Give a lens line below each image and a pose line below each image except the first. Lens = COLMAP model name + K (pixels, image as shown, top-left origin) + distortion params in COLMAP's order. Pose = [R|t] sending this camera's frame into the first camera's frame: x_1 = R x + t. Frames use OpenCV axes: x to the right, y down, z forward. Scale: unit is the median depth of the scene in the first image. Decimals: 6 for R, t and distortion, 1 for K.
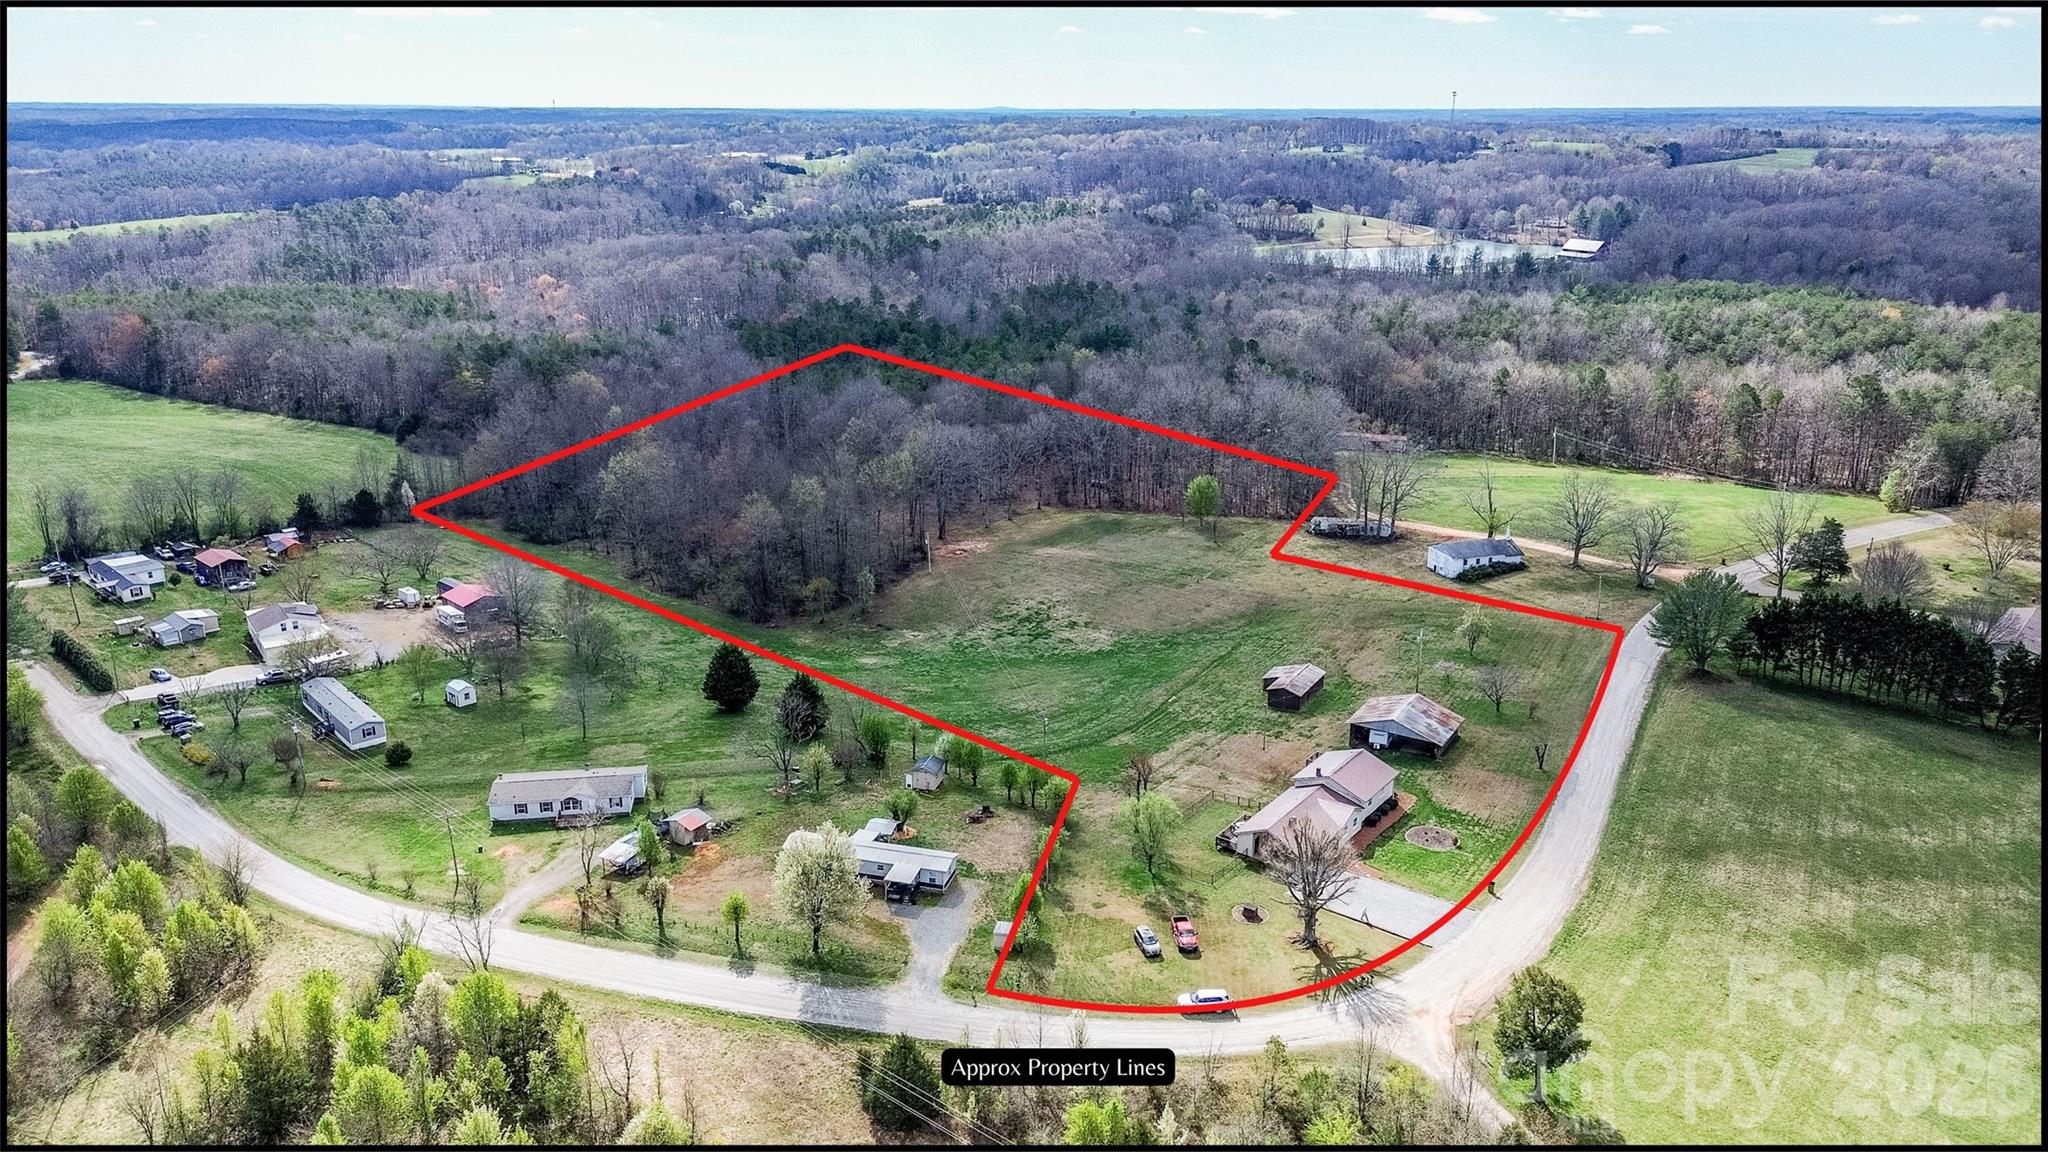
lens RADIAL K [[1483.1, 0, 1025.0], [0, 1483.1, 538.3], [0, 0, 1]] dist [0.068947, -0.054546]
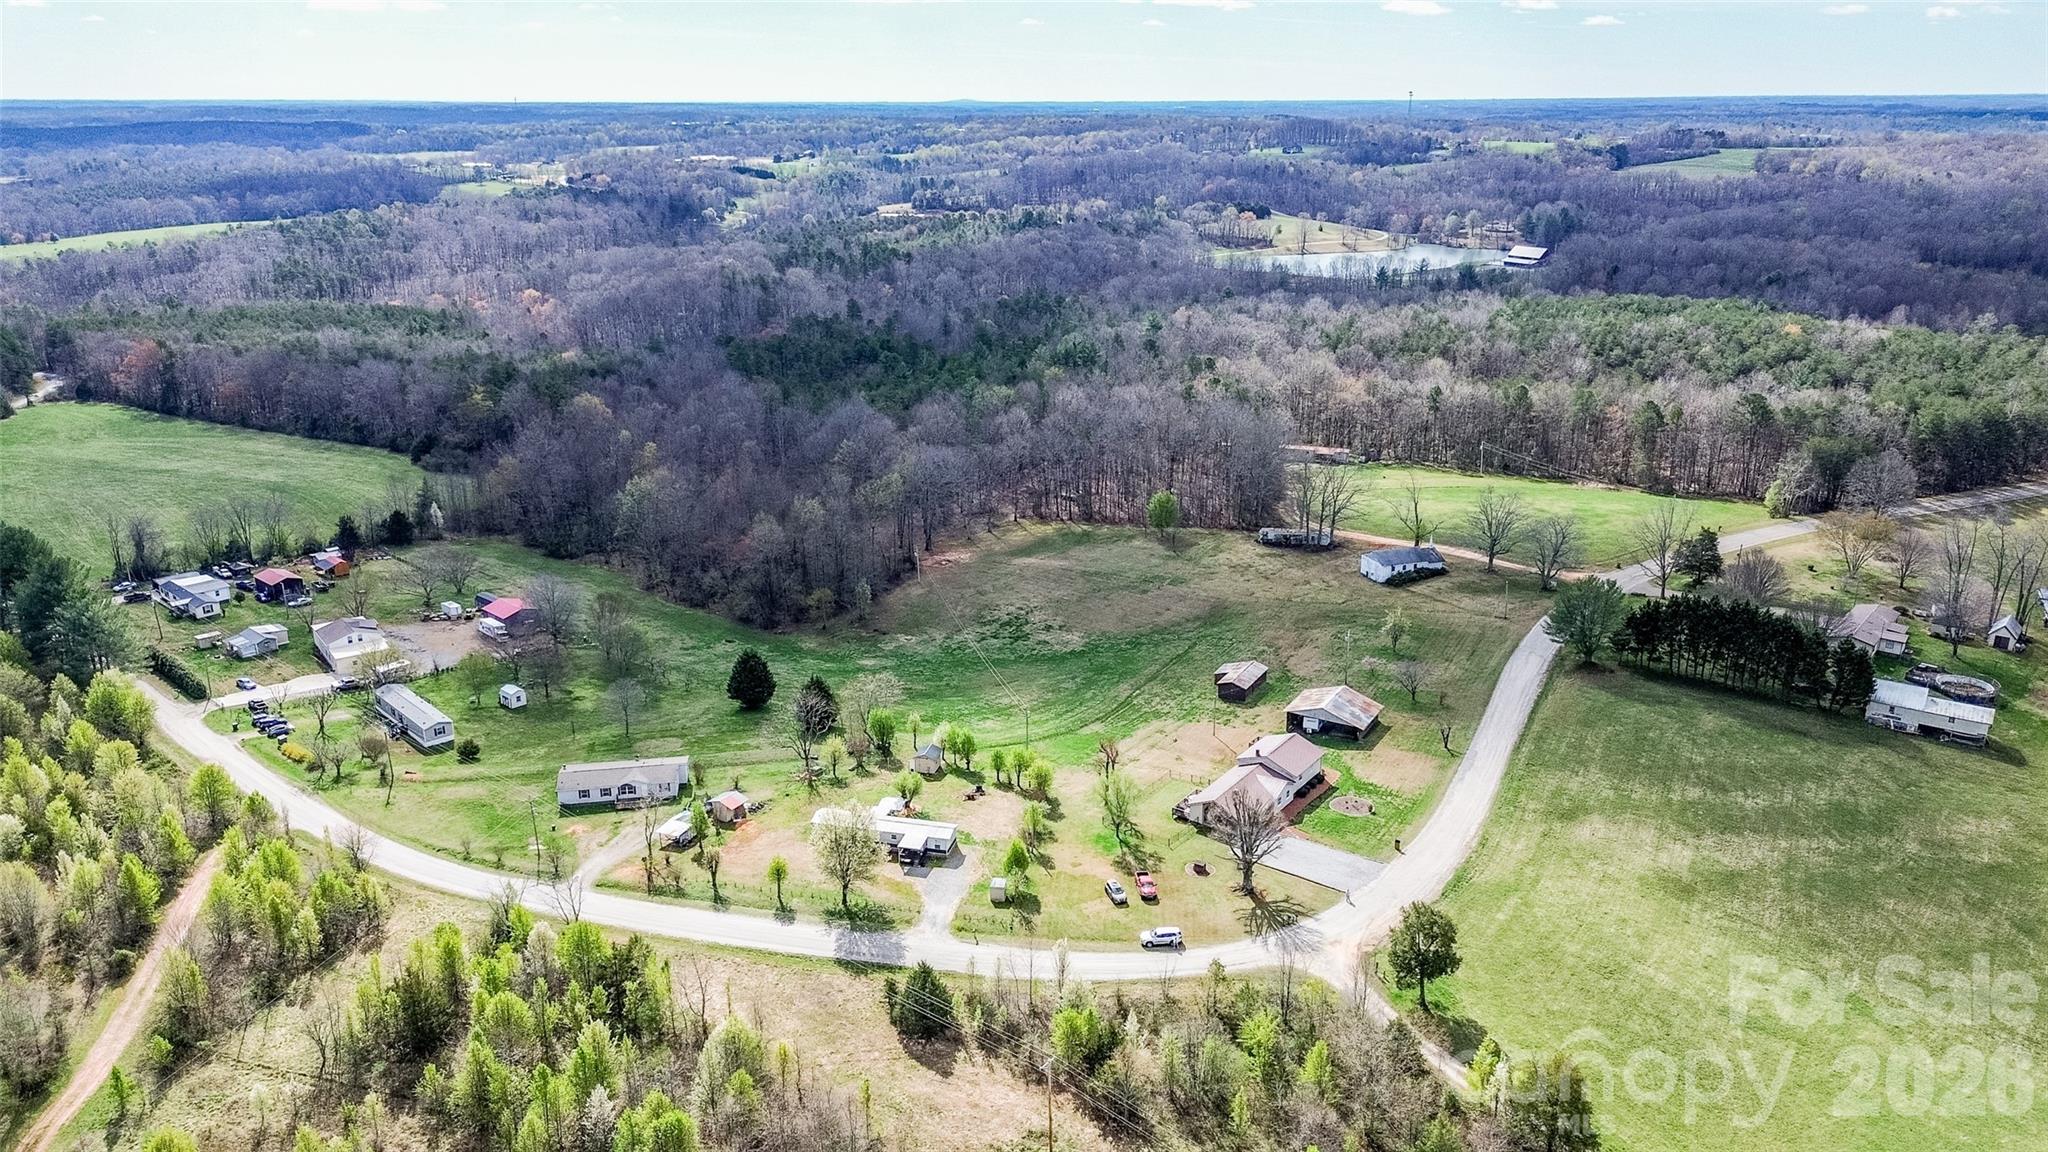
lens RADIAL K [[1483.1, 0, 1025.0], [0, 1483.1, 538.3], [0, 0, 1]] dist [0.068947, -0.054546]
pose [[0.999713, -0.011223, 0.021163, -0.008036], [0.011123, 0.999927, 0.004814, -0.014415], [-0.021215, -0.004577, 0.999764, -0.117391]]
